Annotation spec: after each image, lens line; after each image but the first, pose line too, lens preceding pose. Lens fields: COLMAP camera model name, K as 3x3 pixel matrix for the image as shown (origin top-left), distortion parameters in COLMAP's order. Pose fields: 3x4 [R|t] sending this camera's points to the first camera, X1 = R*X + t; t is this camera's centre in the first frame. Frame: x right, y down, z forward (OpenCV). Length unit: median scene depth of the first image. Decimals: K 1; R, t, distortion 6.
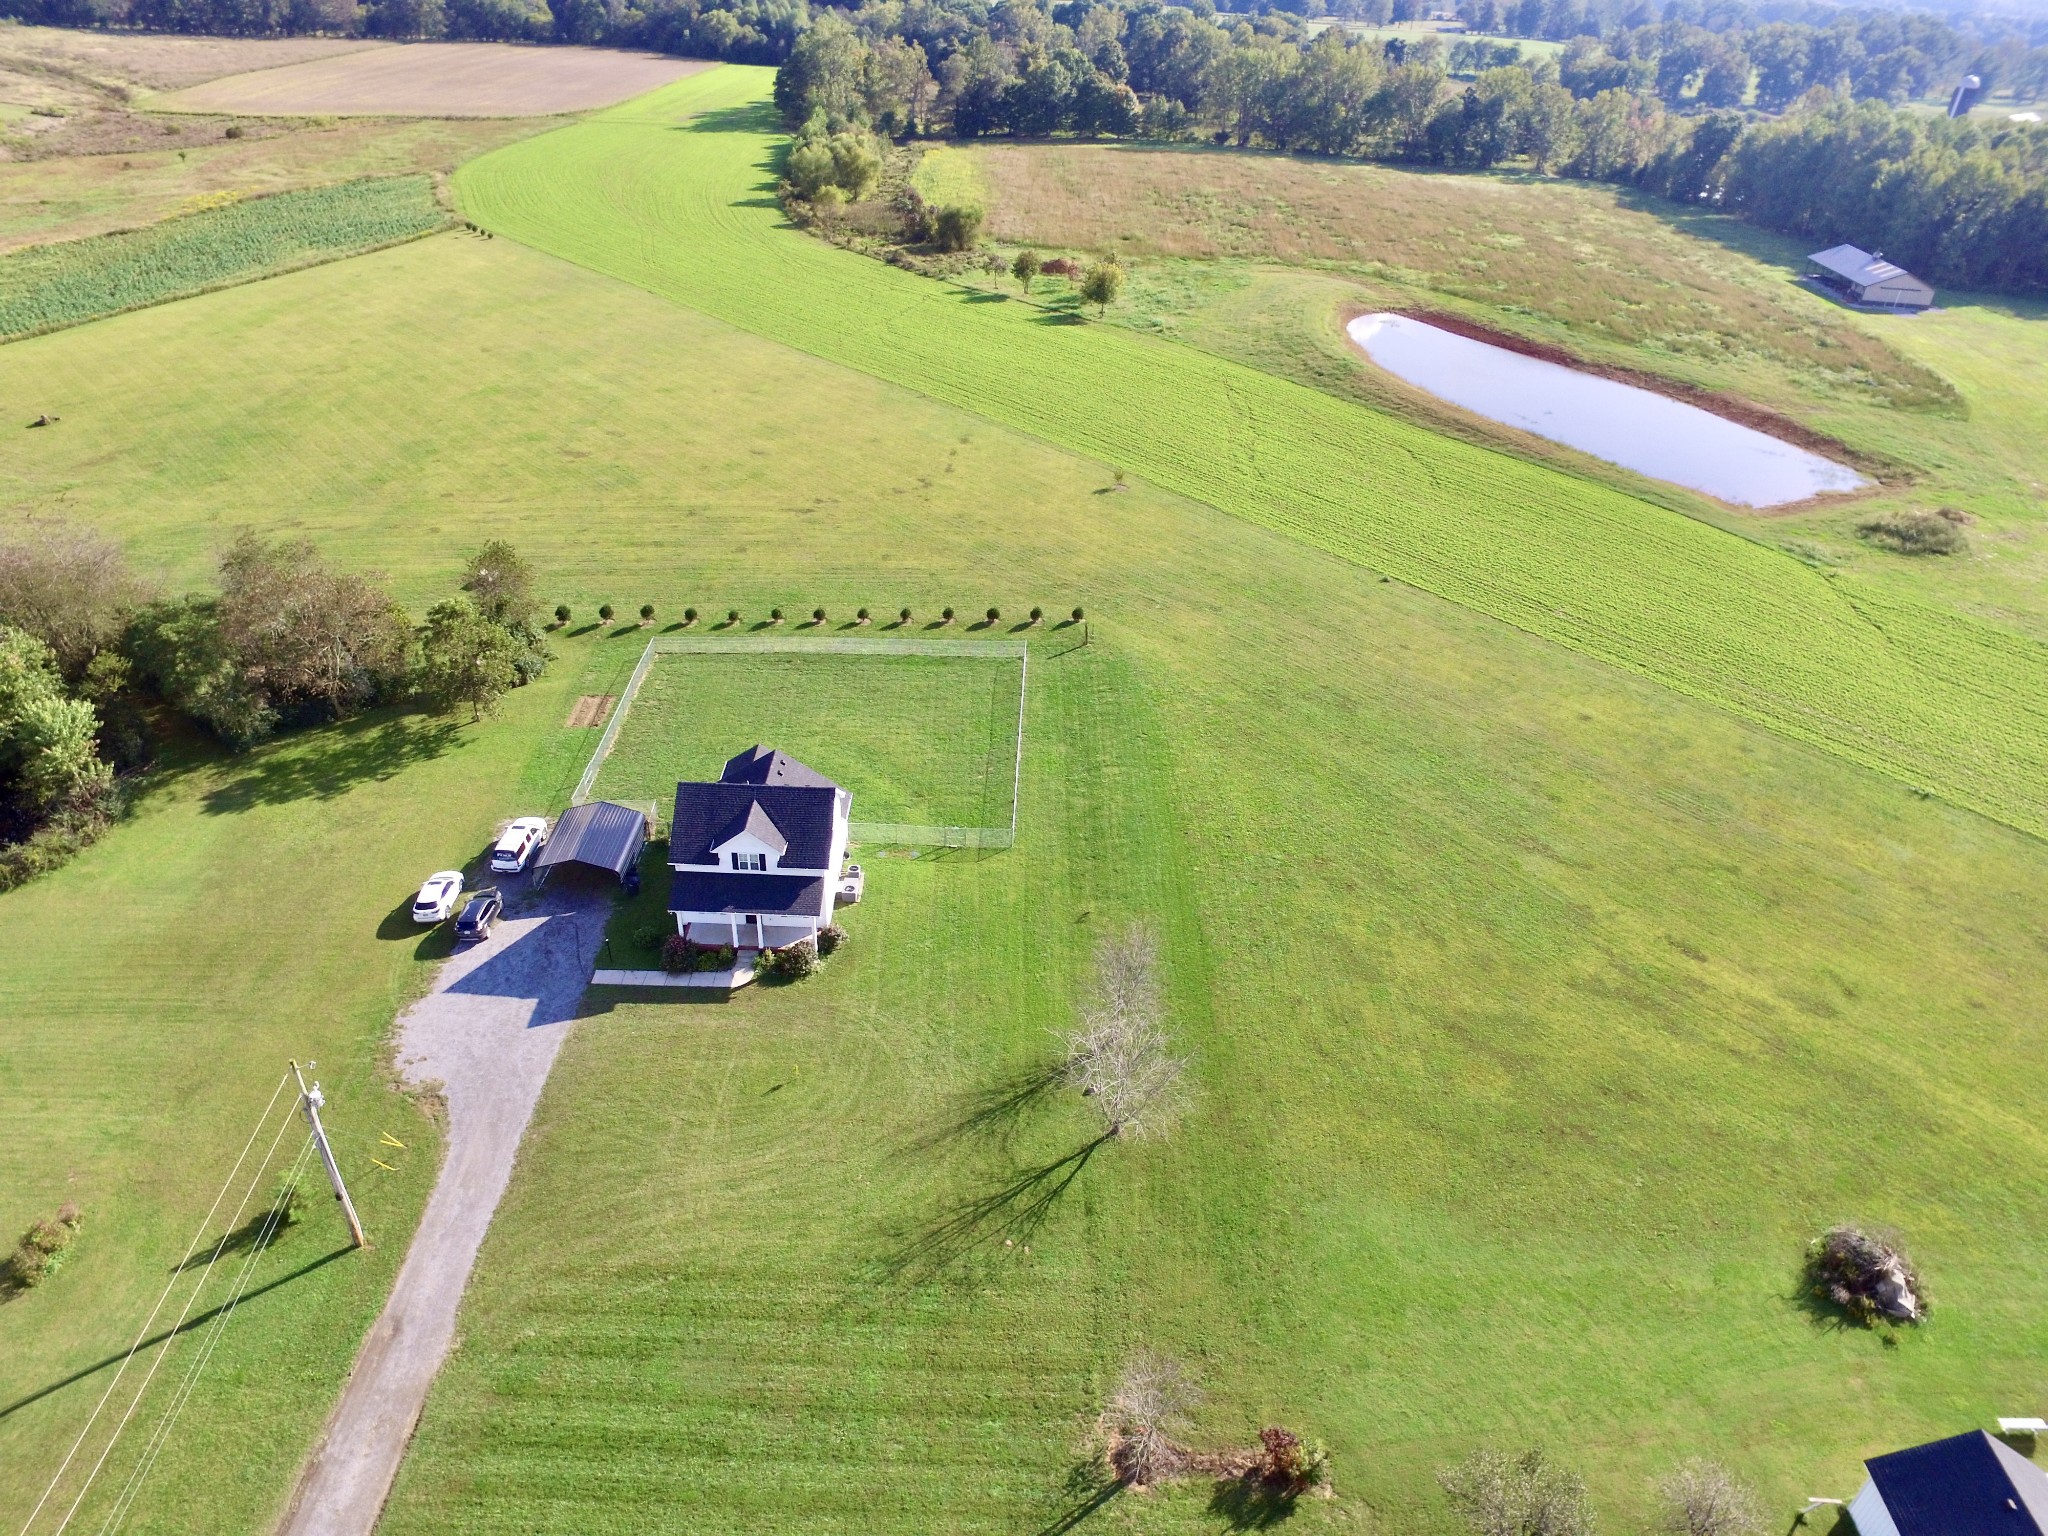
lens RADIAL K [[1398.3, 0, 1059.8], [0, 1398.3, 800.3], [0, 0, 1]] dist [-0.124160, 0.081145]
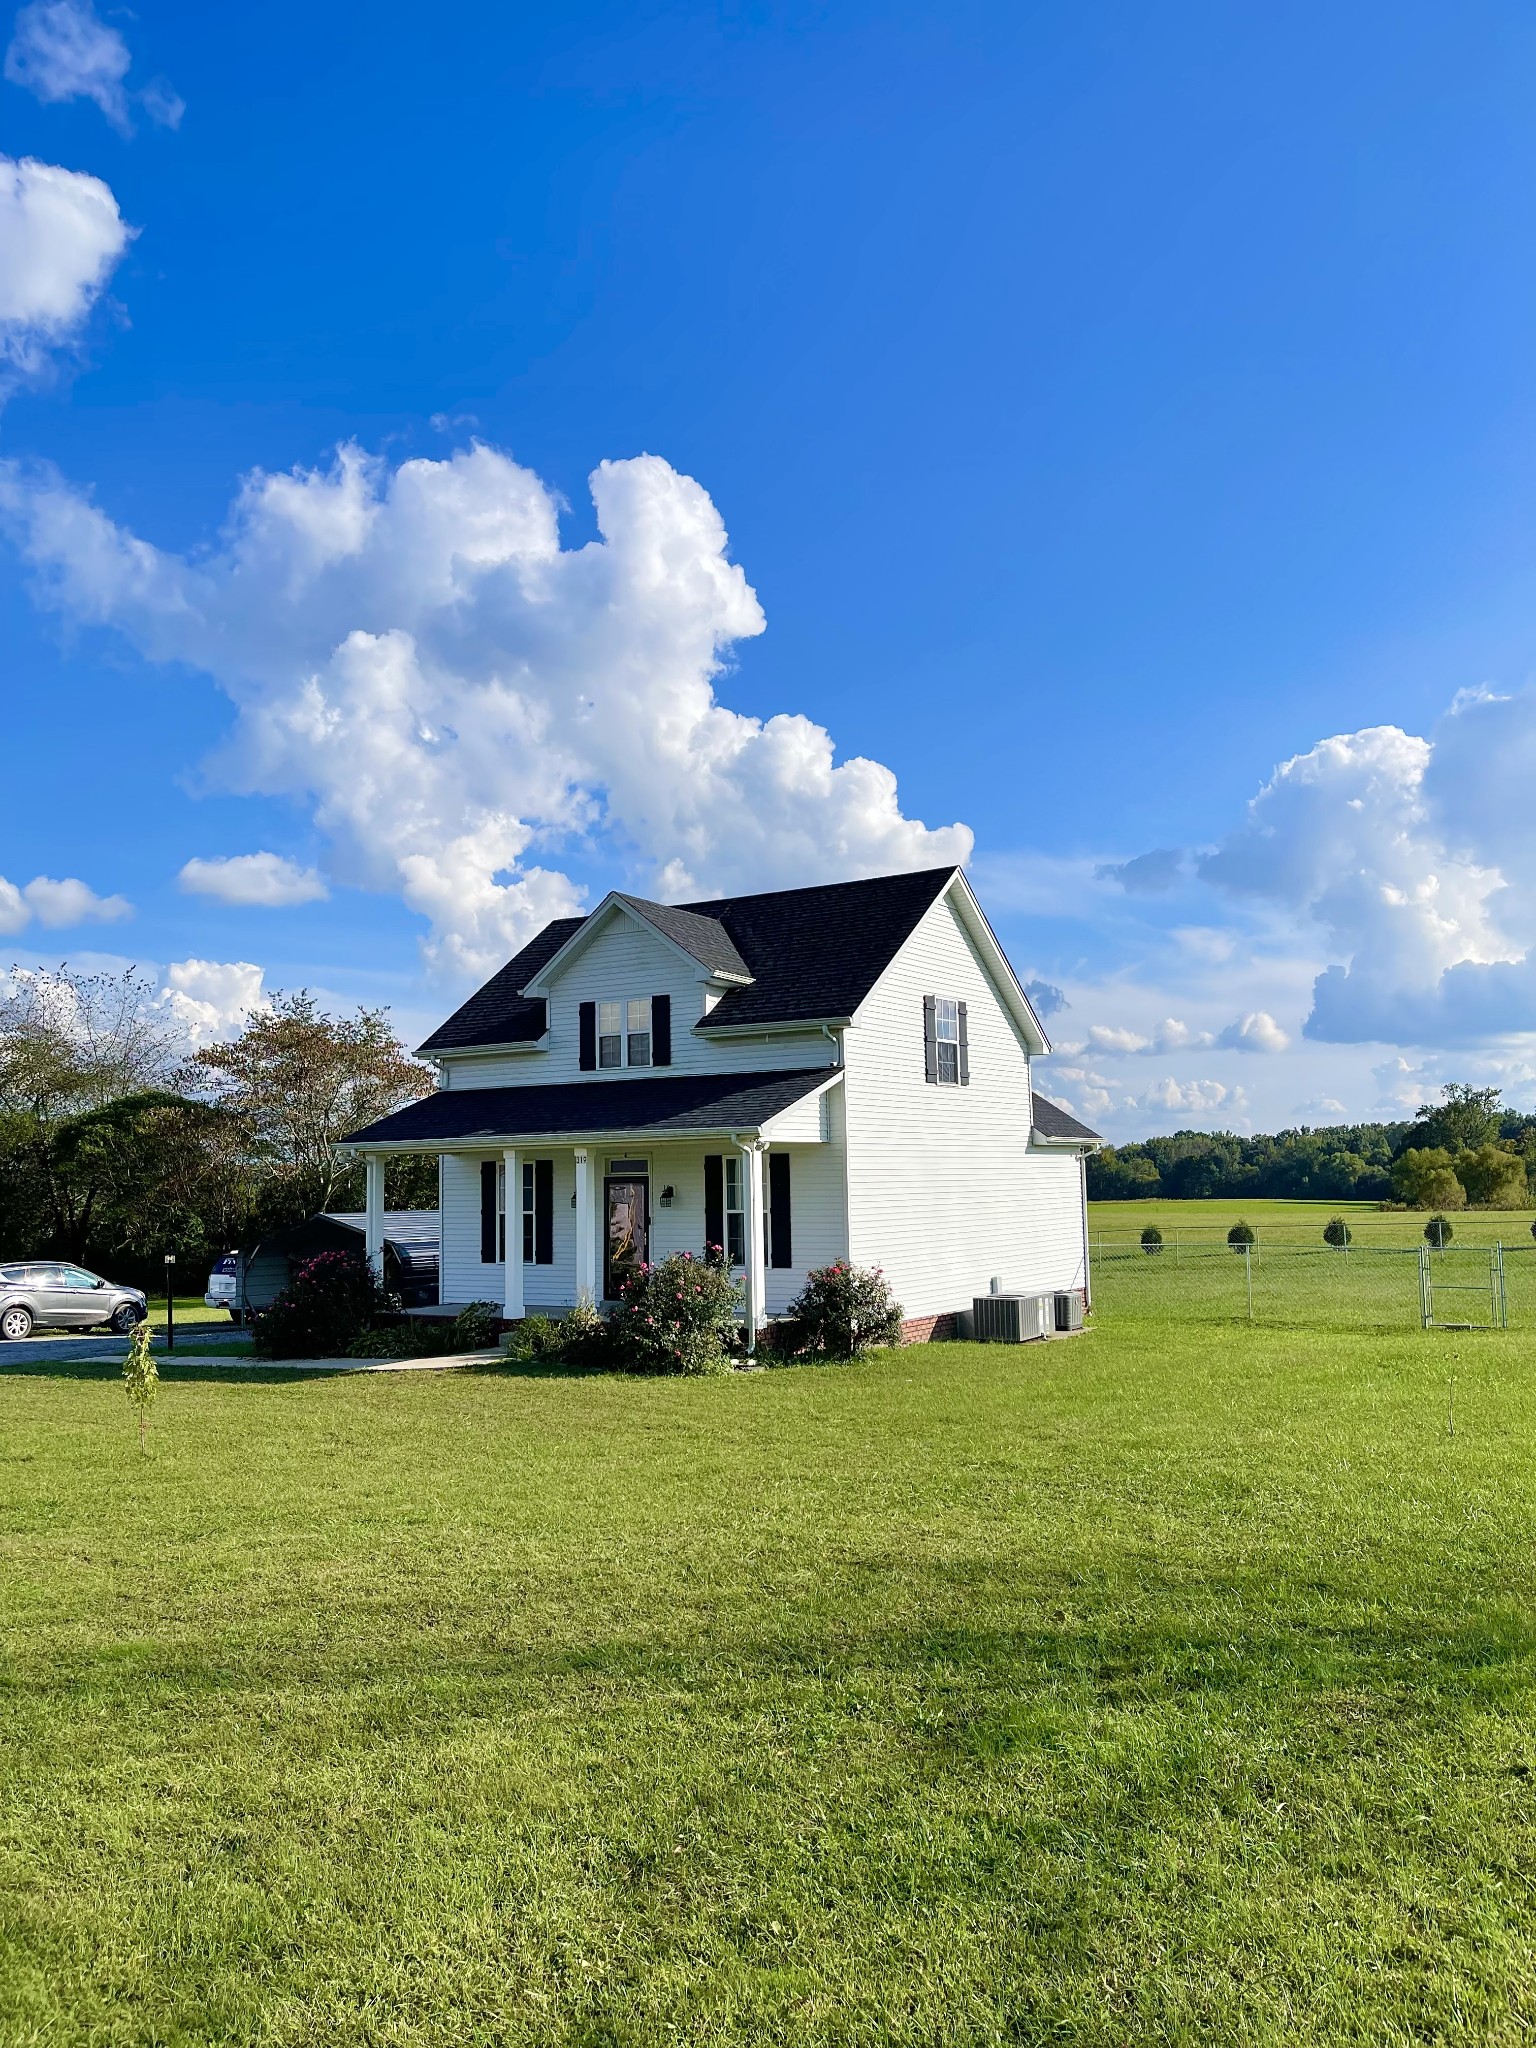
lens RADIAL K [[1569.7, 0, 763.3], [0, 1569.7, 1019.2], [0, 0, 1]] dist [0.029668, 0.001766]
pose [[0.833910, -0.125360, -0.537474, -0.013559], [-0.249069, 0.783567, -0.569199, 0.190042], [0.492502, 0.608529, 0.622202, 0.670767]]
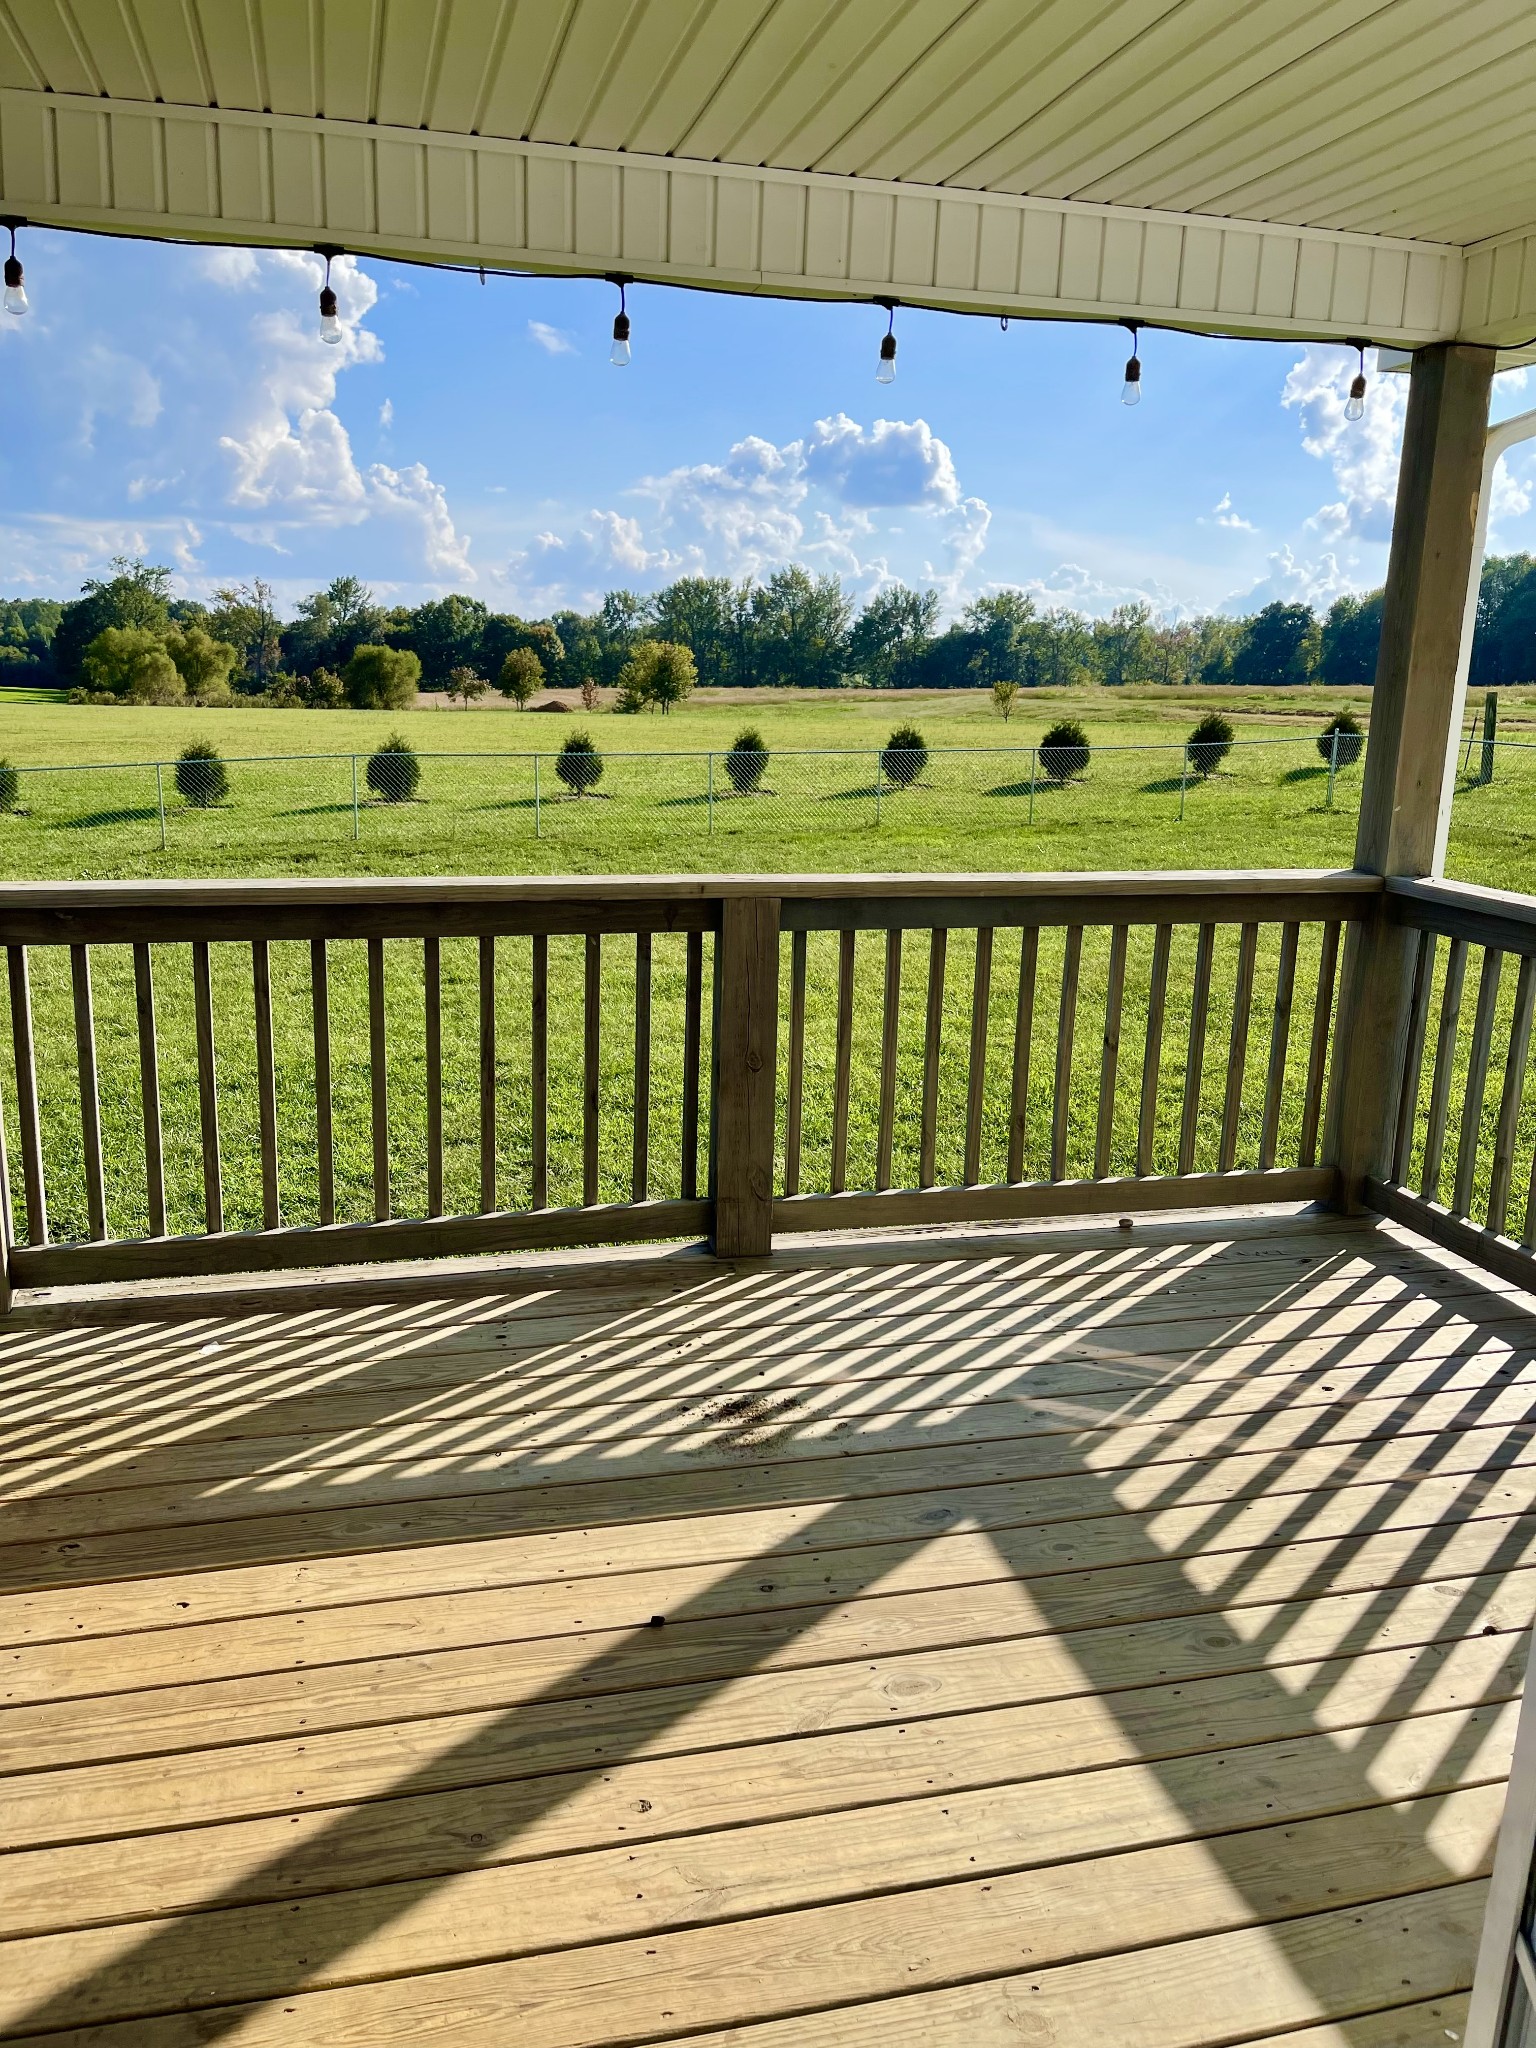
lens RADIAL K [[1569.7, 0, 763.3], [0, 1569.7, 1019.2], [0, 0, 1]] dist [0.029668, 0.001766]
pose [[0.970096, -0.082136, 0.228404, -0.217407], [0.157041, 0.929902, -0.332595, 0.003780], [-0.185075, 0.358518, 0.914993, 0.942764]]
